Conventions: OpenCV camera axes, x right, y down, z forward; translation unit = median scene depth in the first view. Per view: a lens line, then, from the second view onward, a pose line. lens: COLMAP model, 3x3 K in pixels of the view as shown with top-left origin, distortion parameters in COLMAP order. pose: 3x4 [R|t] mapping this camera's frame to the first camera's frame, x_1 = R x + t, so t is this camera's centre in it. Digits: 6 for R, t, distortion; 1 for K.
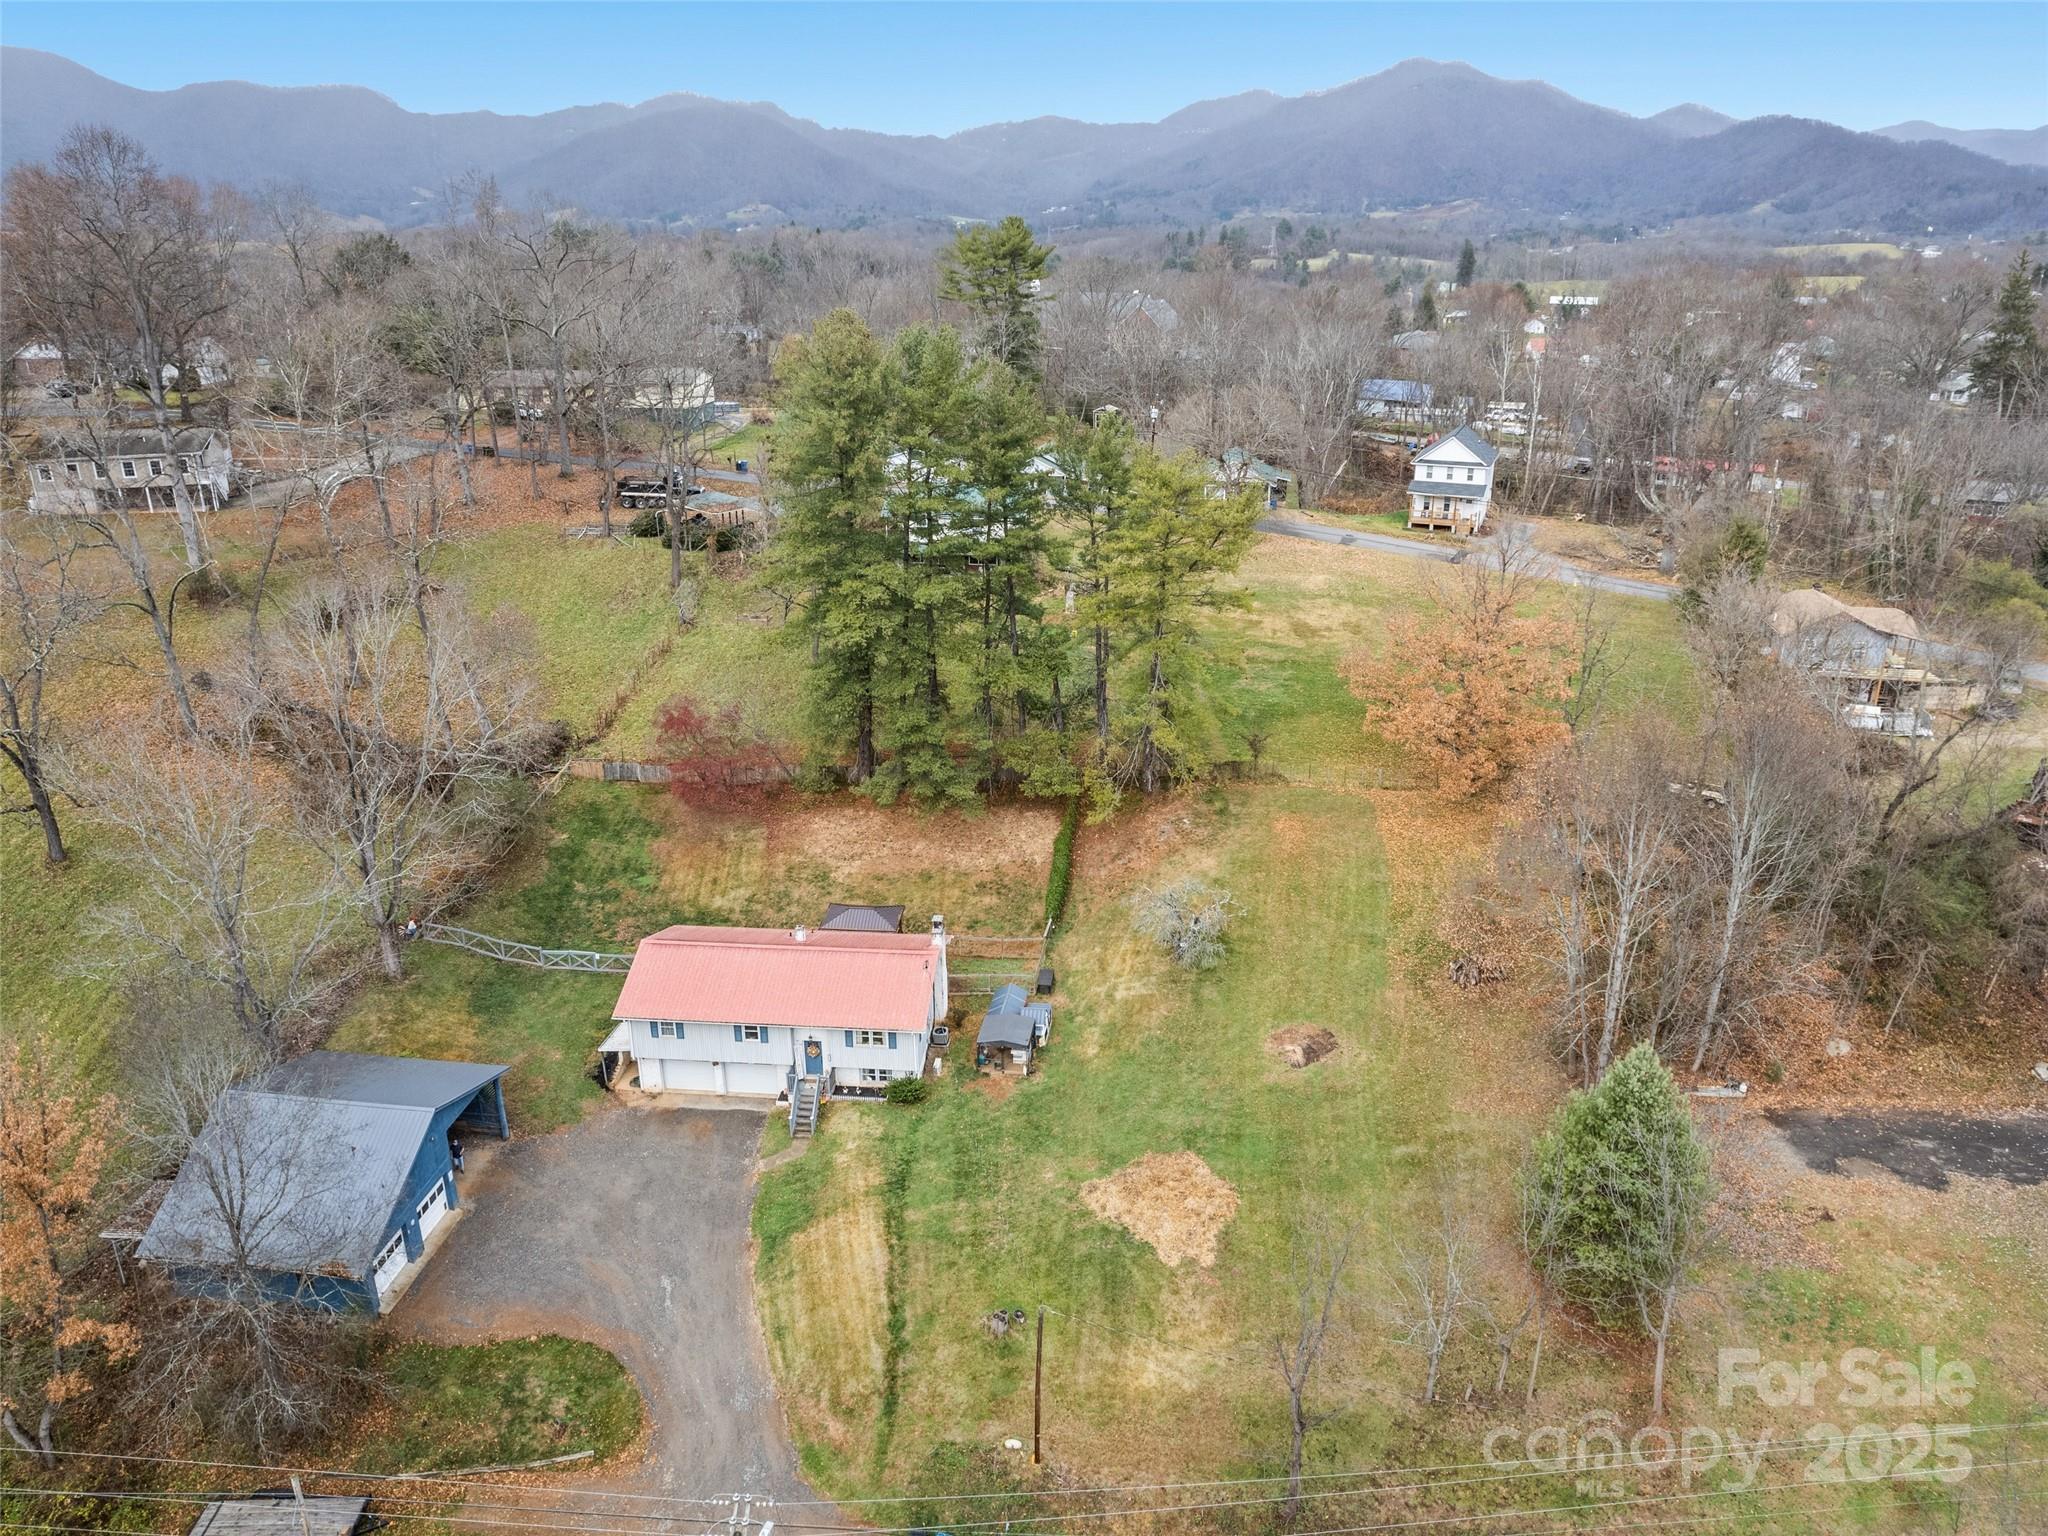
lens RADIAL K [[1486.7, 0, 1024.1], [0, 1486.7, 775.8], [0, 0, 1]] dist [-0.069150, 0.053098]
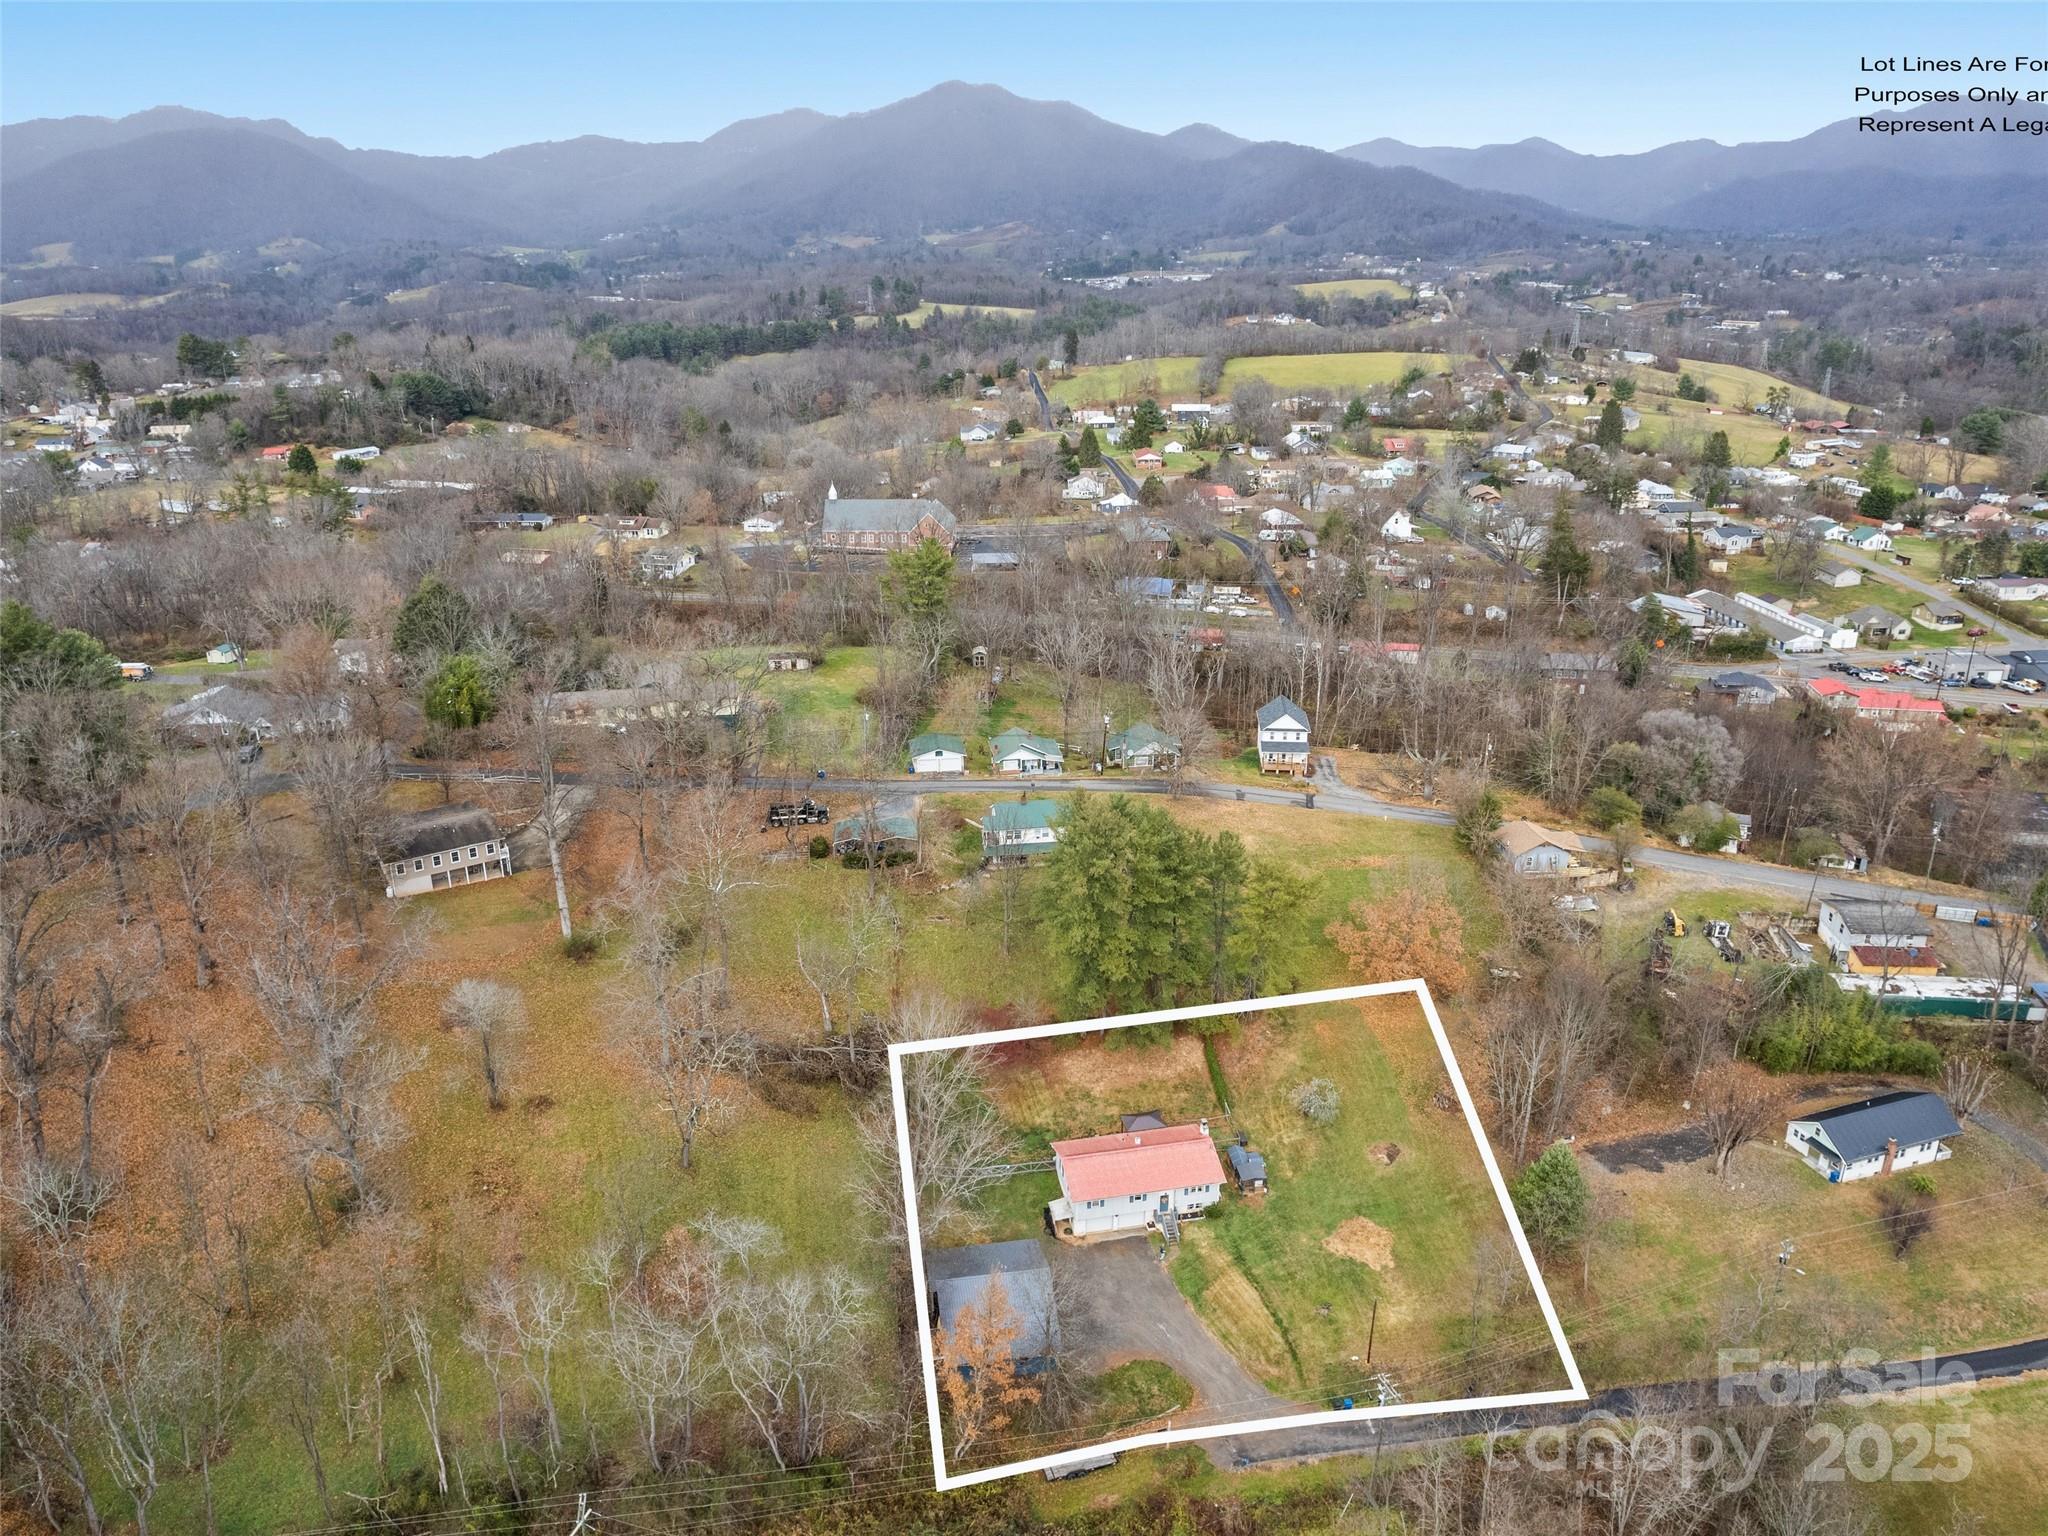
lens RADIAL K [[1486.7, 0, 1028.6], [0, 1486.7, 768.8], [0, 0, 1]] dist [-0.069150, 0.053098]
pose [[0.957508, -0.105965, 0.268235, -0.781745], [0.107605, 0.994156, 0.008624, -0.422375], [-0.267581, 0.020606, 0.963315, -0.863790]]
